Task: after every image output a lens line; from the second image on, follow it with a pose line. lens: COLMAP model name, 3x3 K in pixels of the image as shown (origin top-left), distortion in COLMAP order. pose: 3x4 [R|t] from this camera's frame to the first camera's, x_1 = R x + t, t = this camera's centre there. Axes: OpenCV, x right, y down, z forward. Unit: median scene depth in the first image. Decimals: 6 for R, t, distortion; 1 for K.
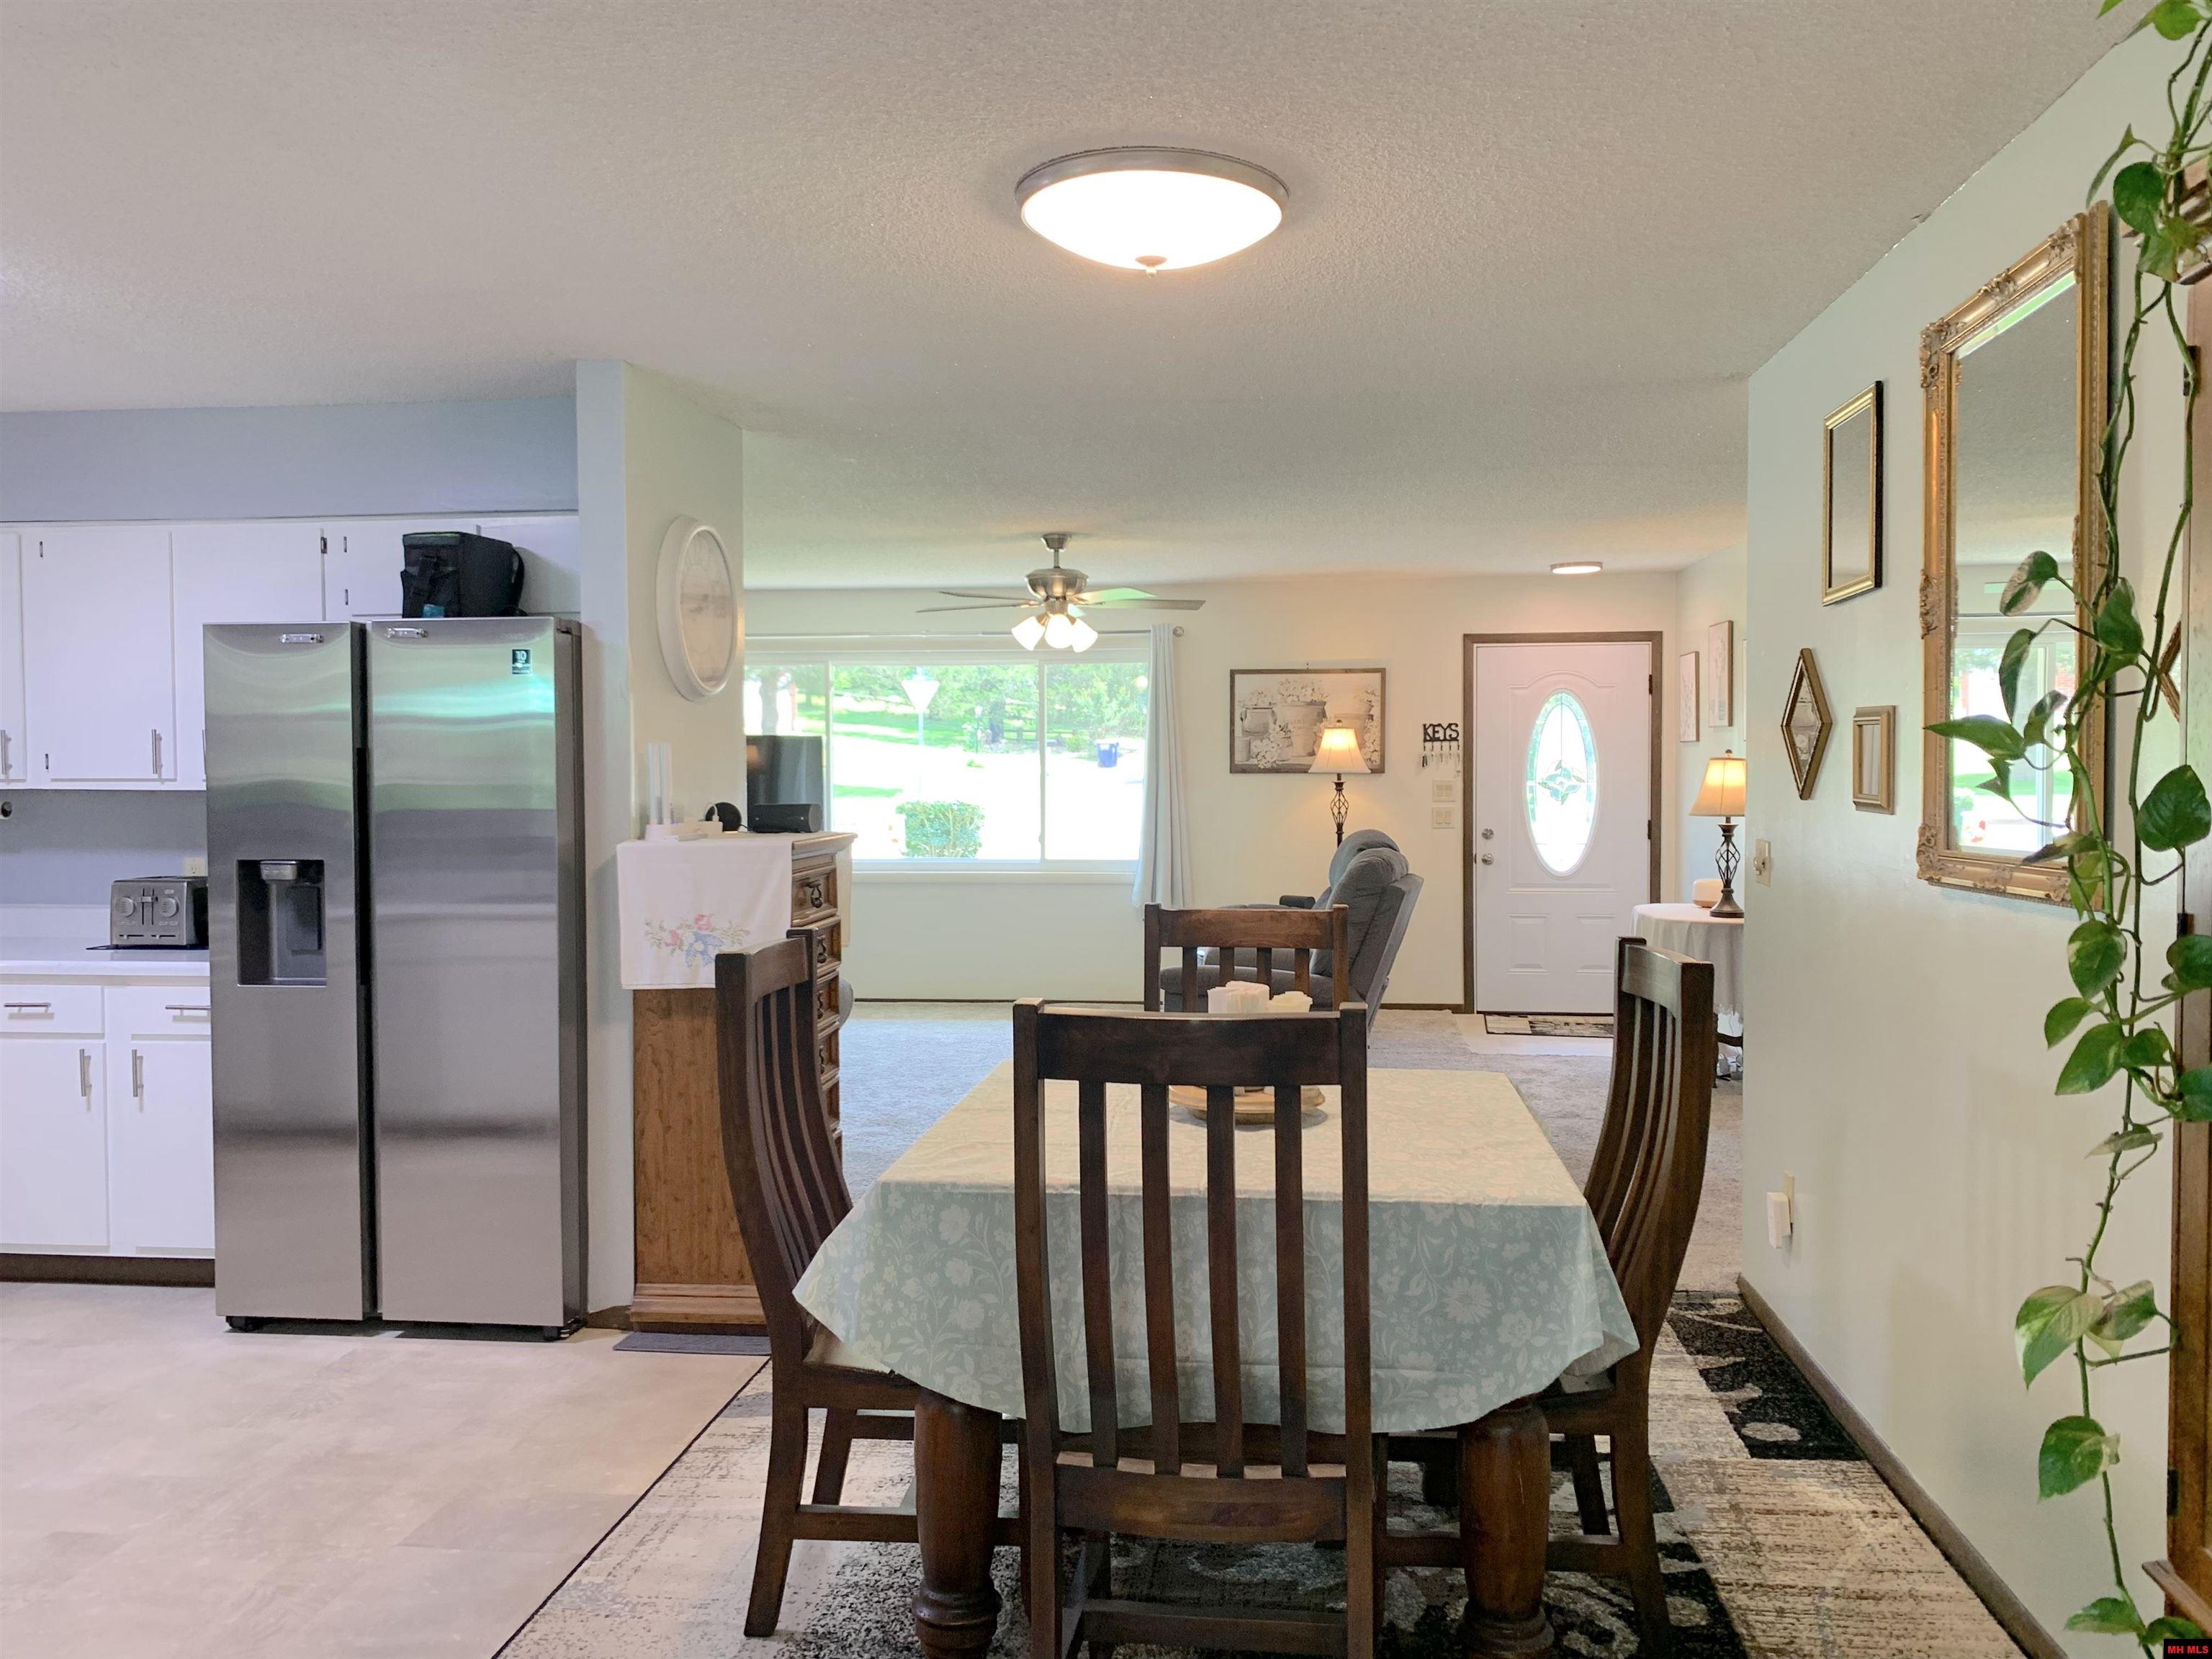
lens RADIAL K [[1682.4, 0, 1111.1], [0, 1682.4, 822.8], [0, 0, 1]] dist [0.068149, -0.115177]
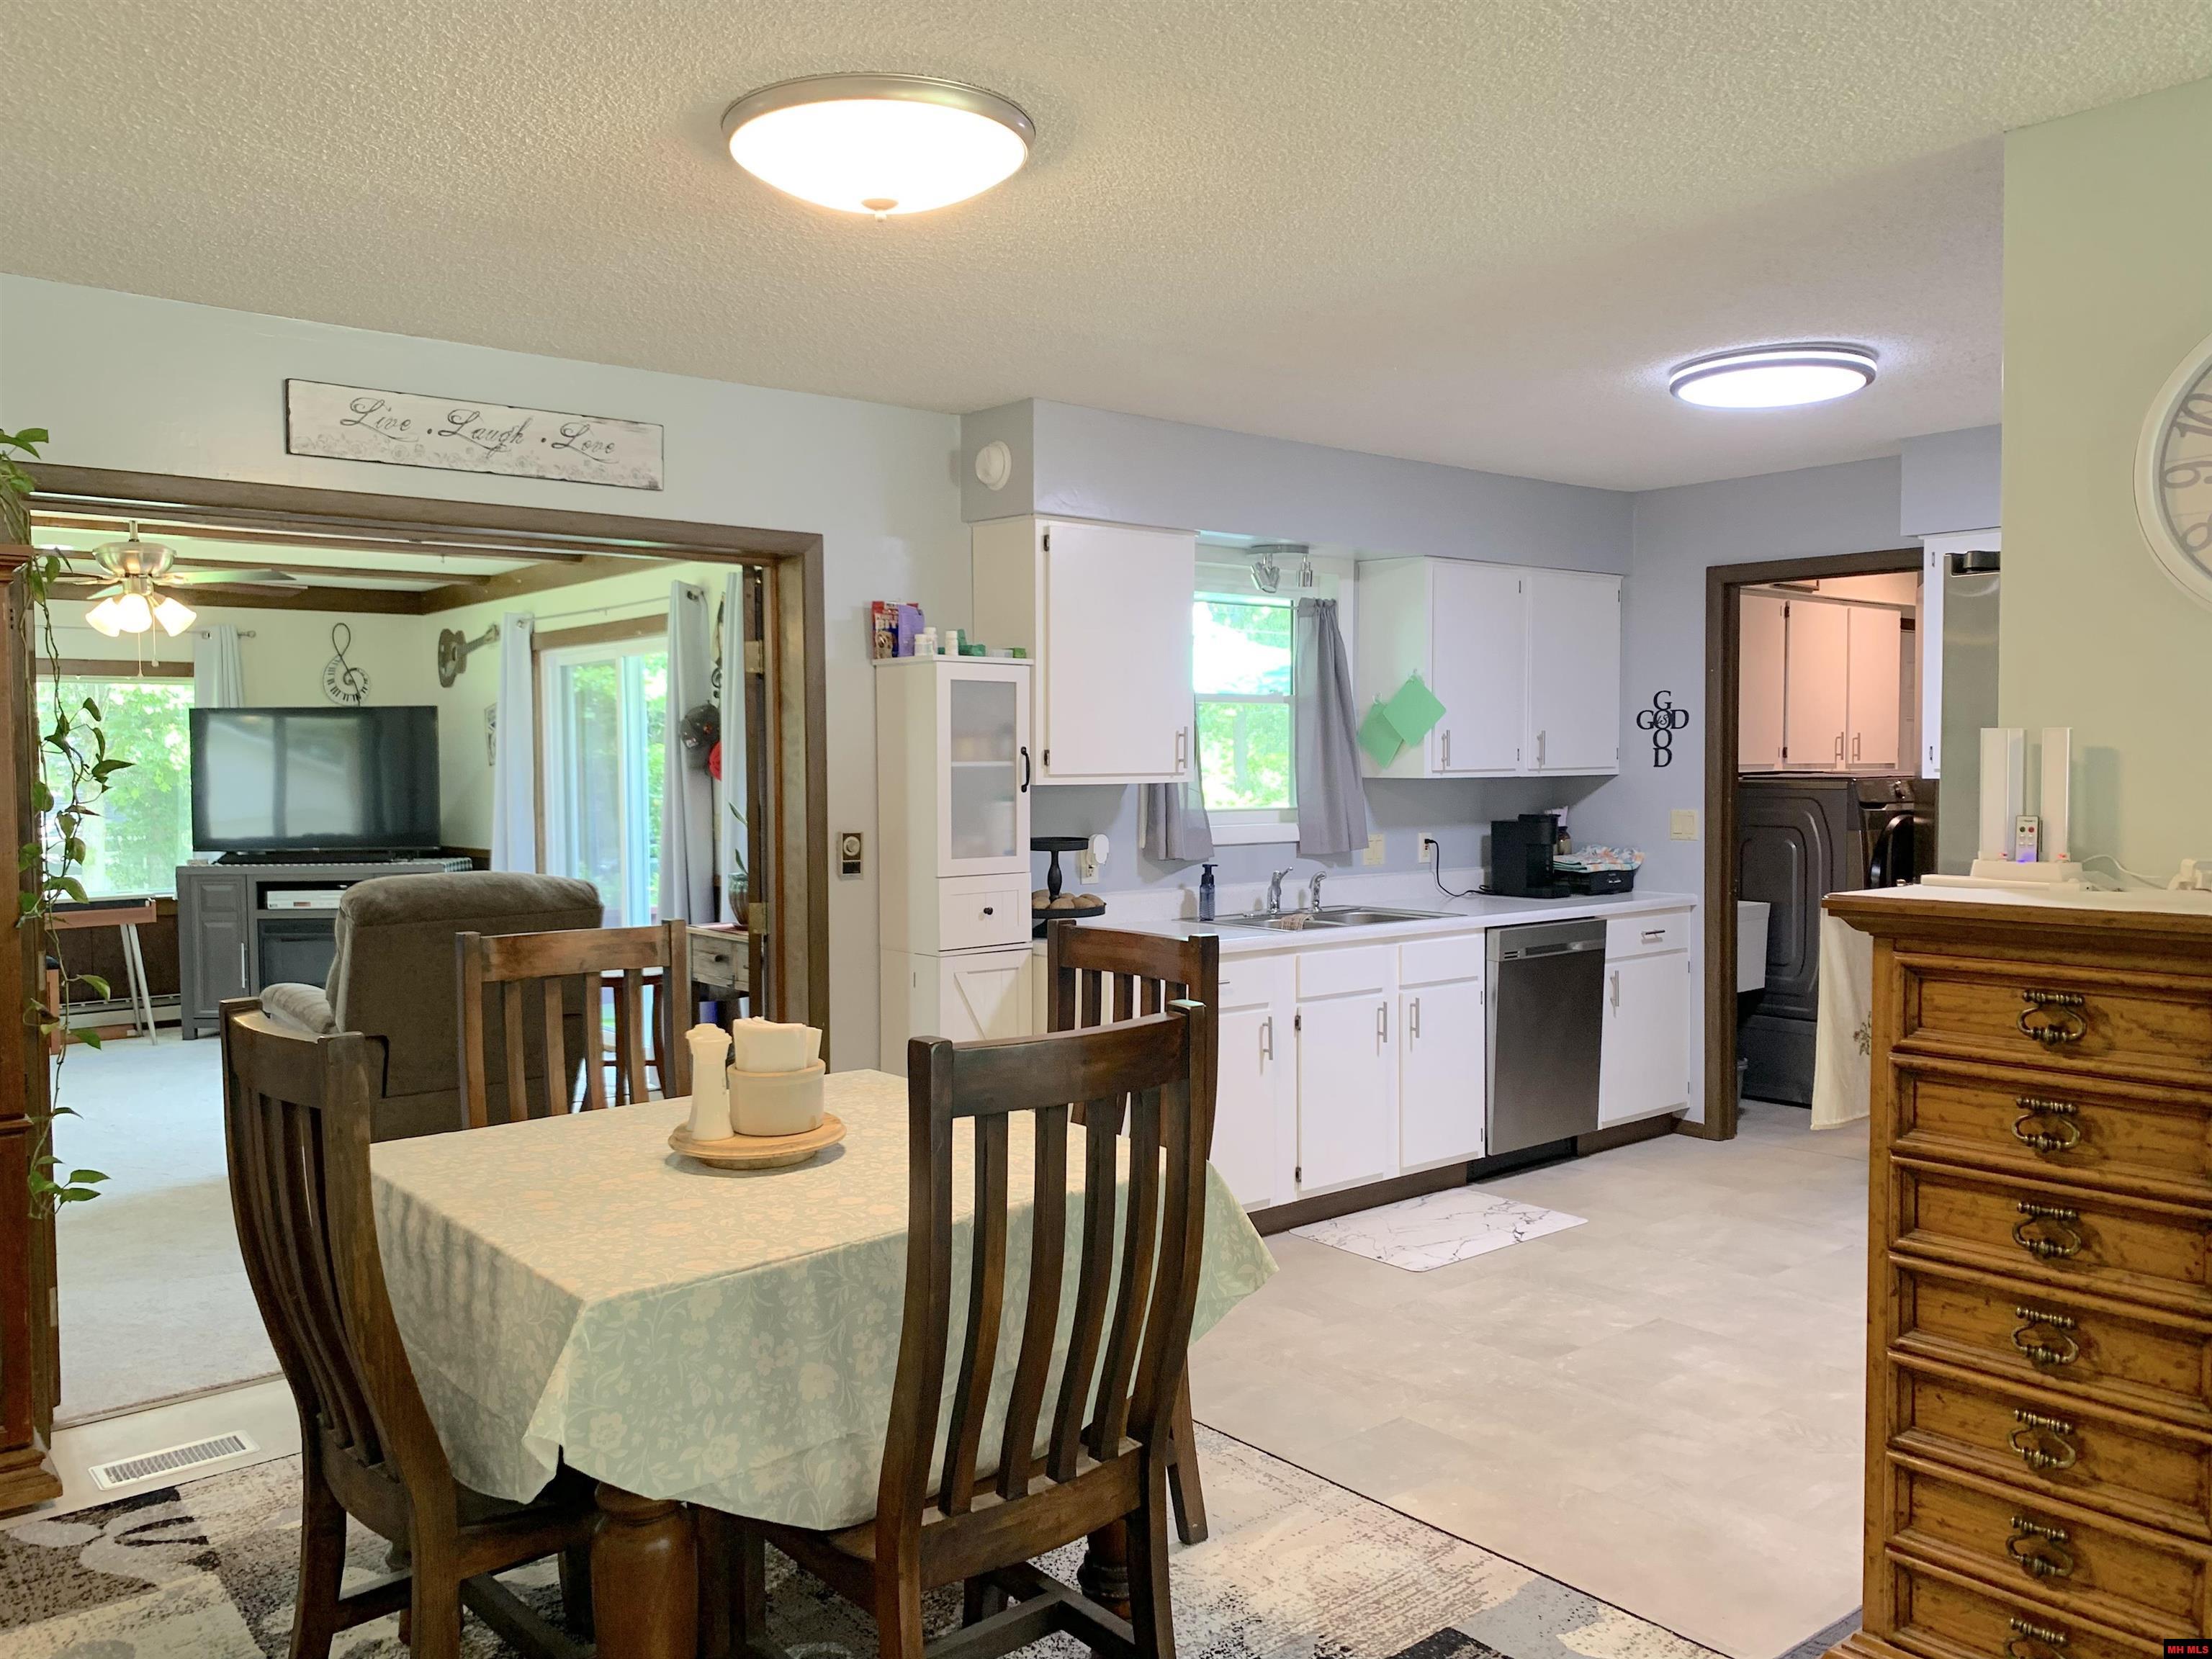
lens RADIAL K [[1705.5, 0, 1098.3], [0, 1705.5, 824.6], [0, 0, 1]] dist [0.007385, -0.004775]
pose [[-0.691932, 0.038671, -0.720927, 0.239973], [-0.013723, 0.997680, 0.066687, -0.028224], [0.721833, 0.056036, -0.689795, 0.685273]]
